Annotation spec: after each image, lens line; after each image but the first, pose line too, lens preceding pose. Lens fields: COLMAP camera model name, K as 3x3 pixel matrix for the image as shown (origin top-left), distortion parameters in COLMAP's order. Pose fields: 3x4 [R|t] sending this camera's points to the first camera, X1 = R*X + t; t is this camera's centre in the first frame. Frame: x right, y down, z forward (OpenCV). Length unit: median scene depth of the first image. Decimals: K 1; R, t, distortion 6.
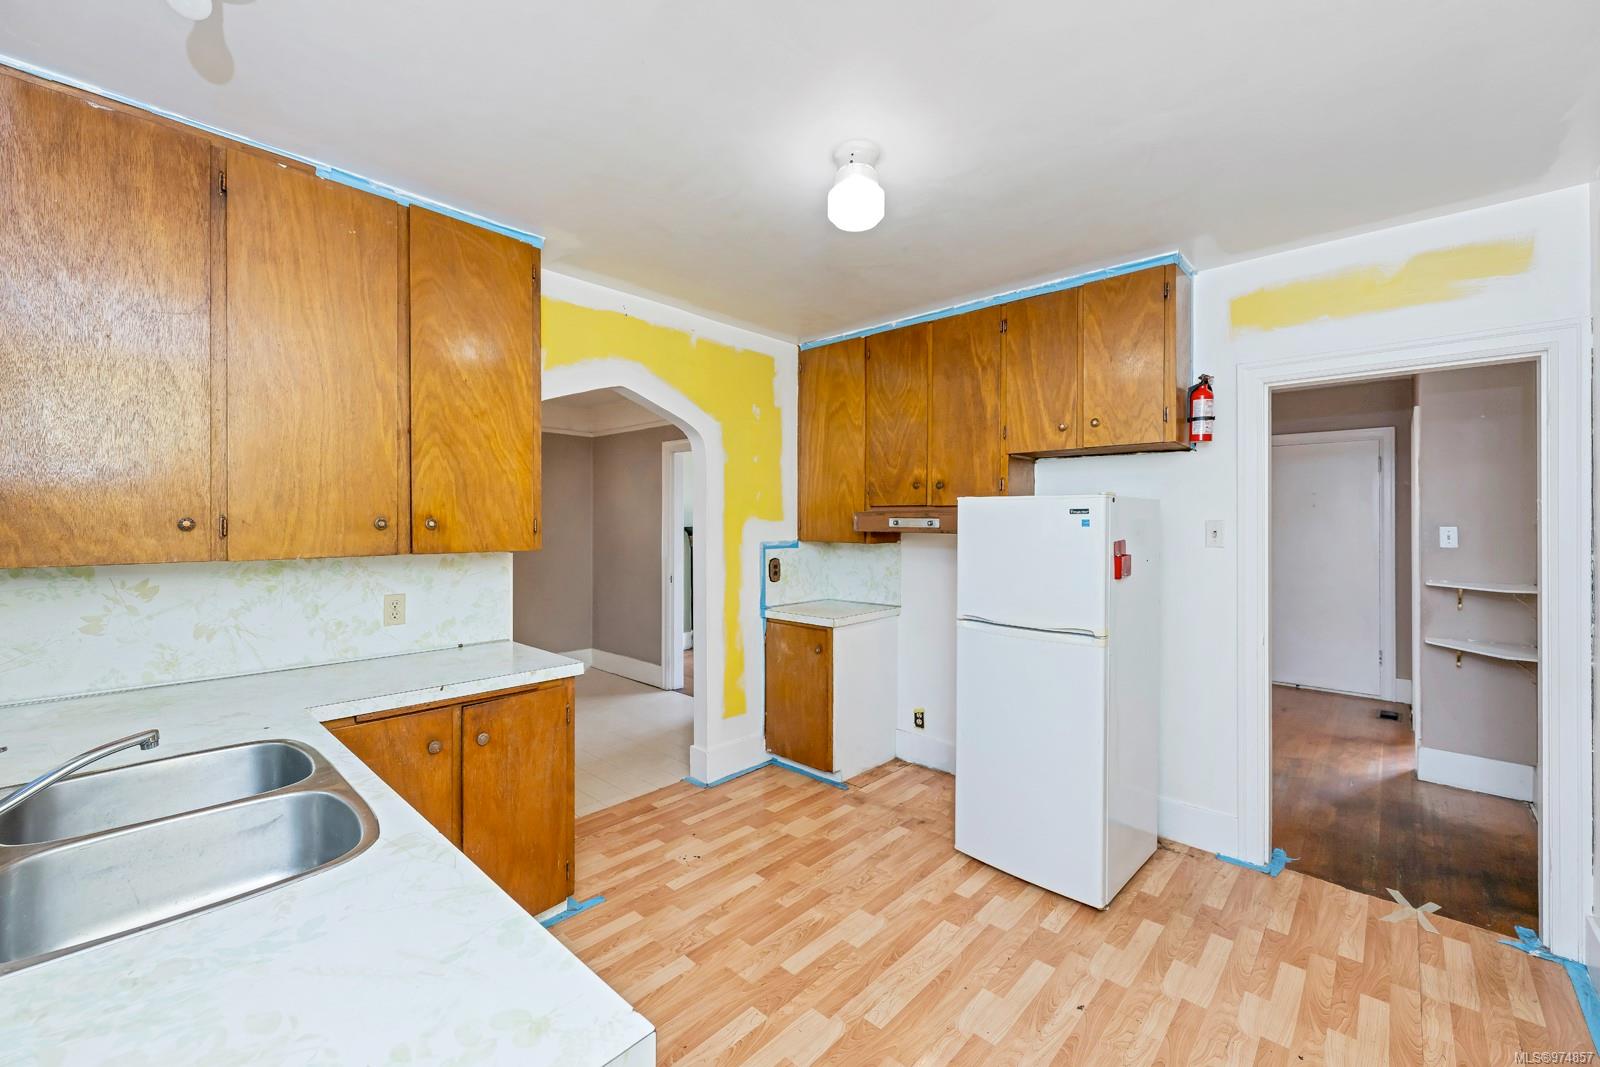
lens RADIAL K [[644.5, 0, 810.0], [0, 644.5, 517.7], [0, 0, 1]] dist [0.000119, -0.000010]
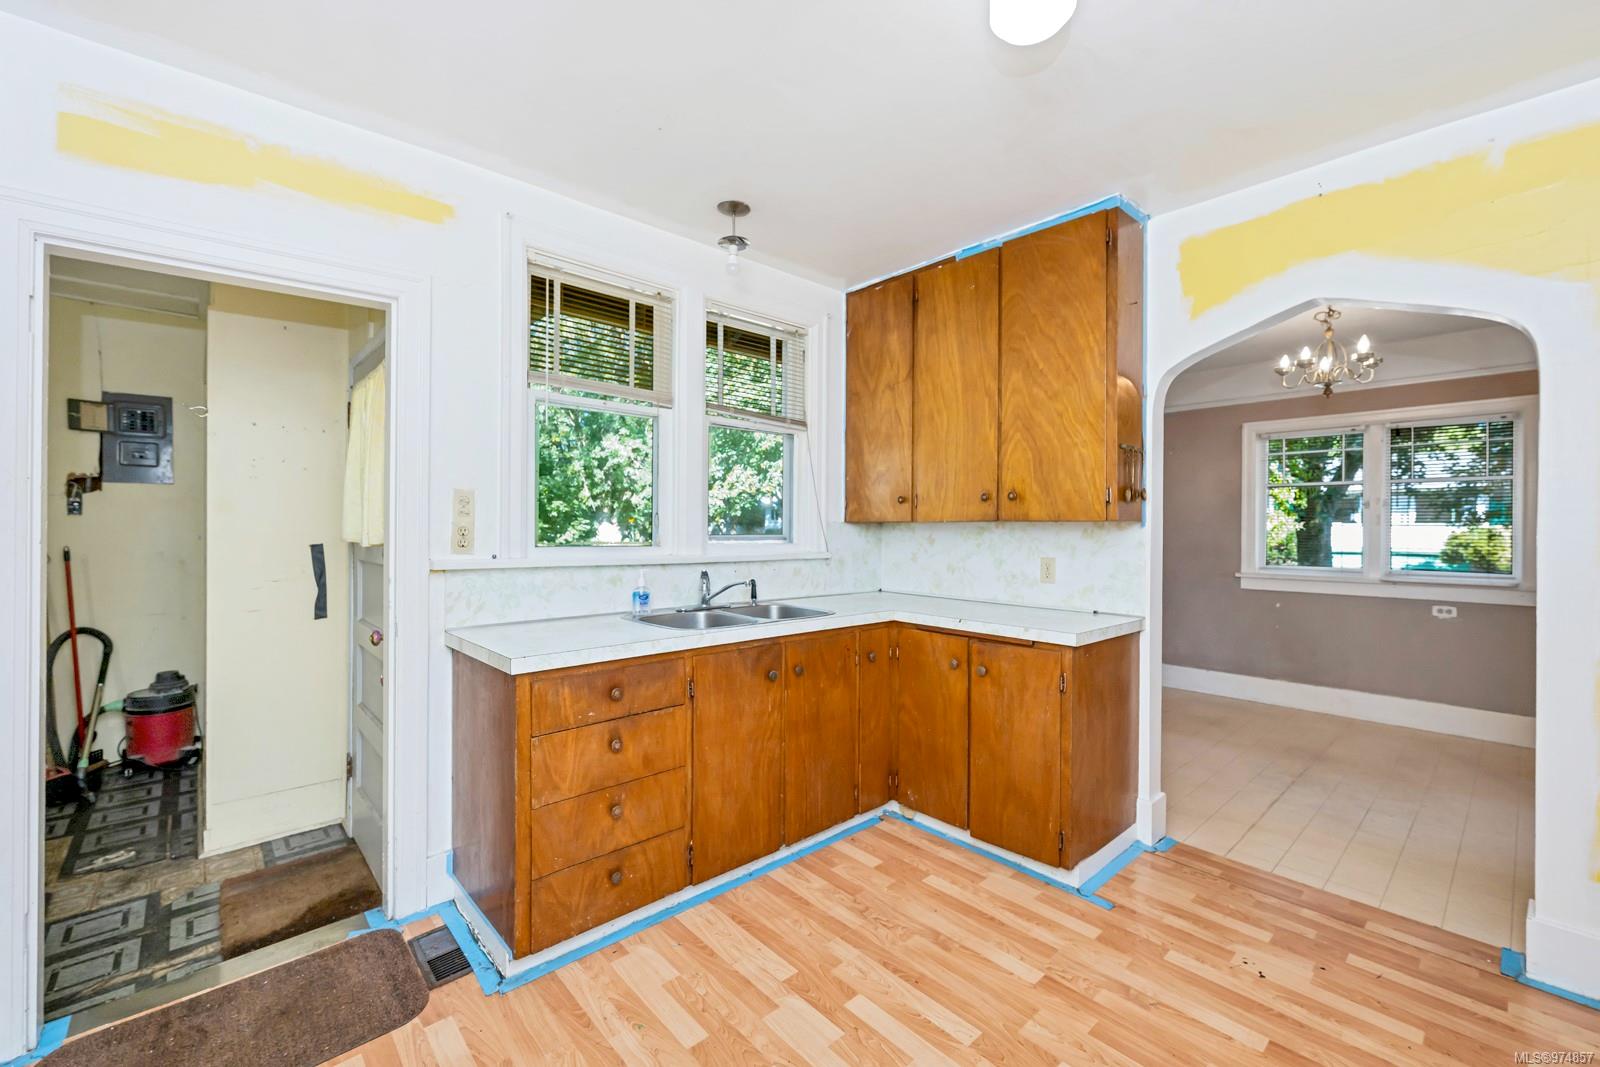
lens RADIAL K [[659.8, 0, 800.0], [0, 659.8, 533.5], [0, 0, 1]] dist [-0.000677, 0.000003]
pose [[-0.095917, 0.005923, -0.995372, 0.638844], [-0.004303, 0.999970, 0.006365, 0.068244], [0.995380, 0.004894, -0.095889, 0.664635]]
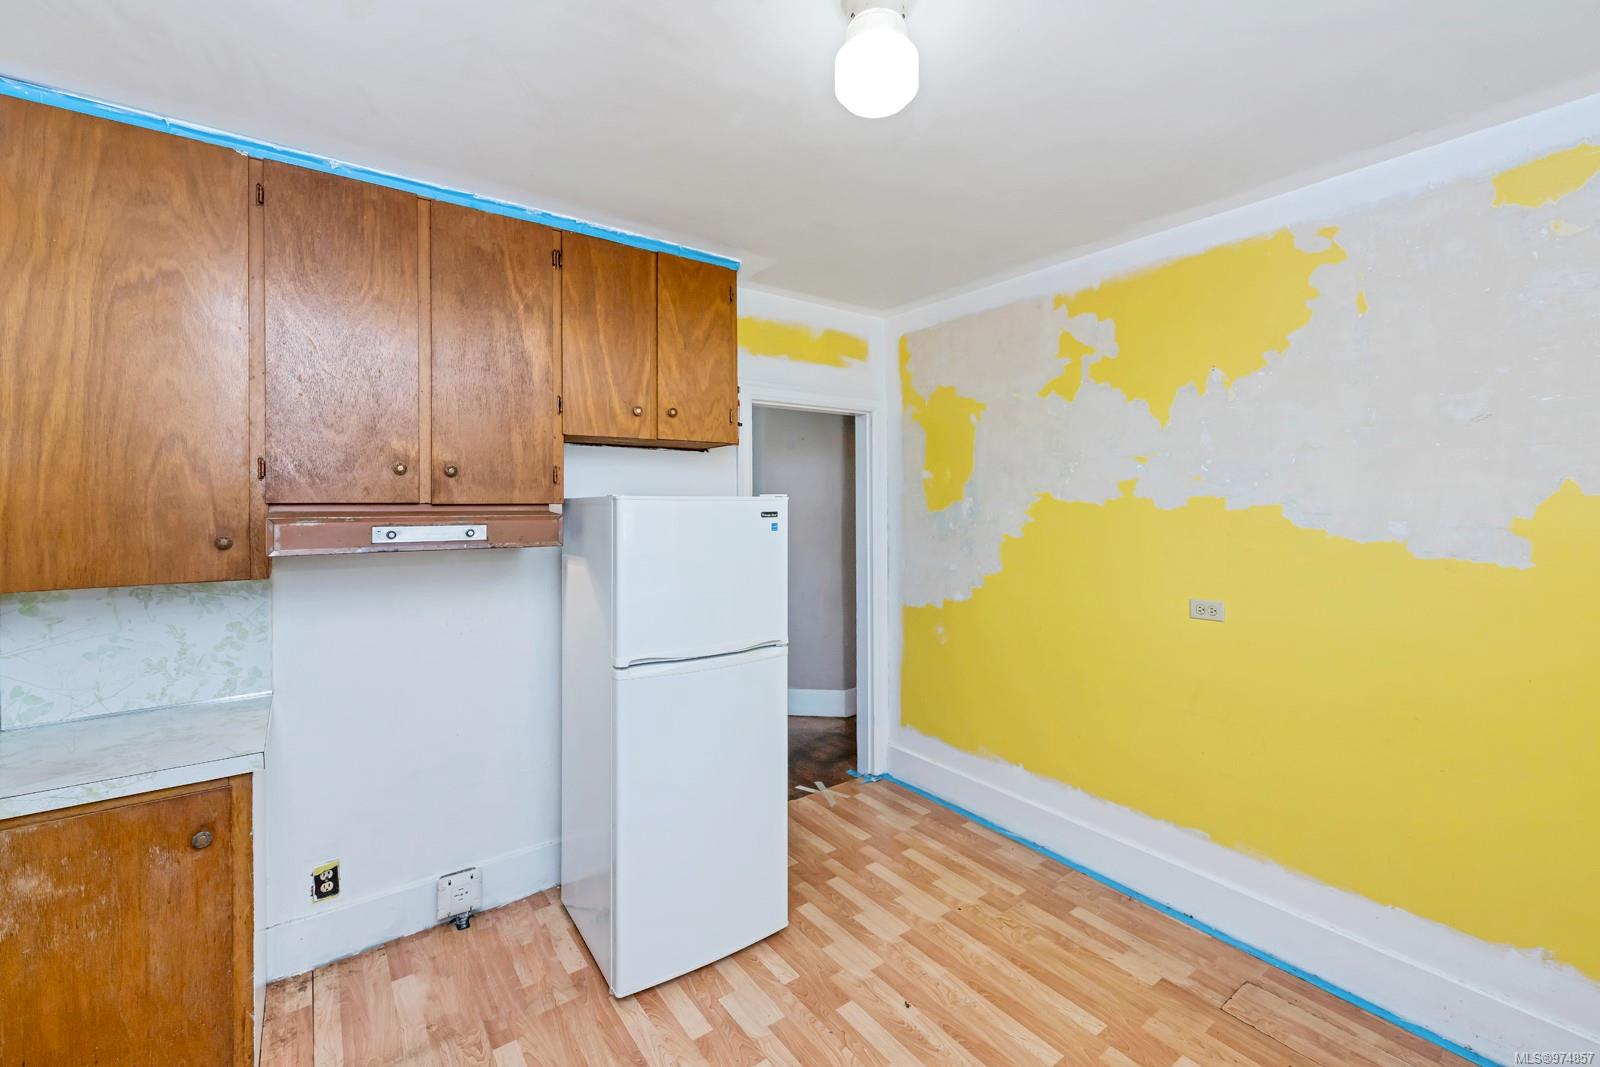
lens RADIAL K [[668.7, 0, 804.3], [0, 668.7, 501.9], [0, 0, 1]] dist [-0.000293, -0.000076]
pose [[0.185274, -0.000980, 0.982686, -0.503395], [0.002175, 0.999997, 0.000587, -0.027560], [-0.982684, 0.002029, 0.185276, 0.748396]]
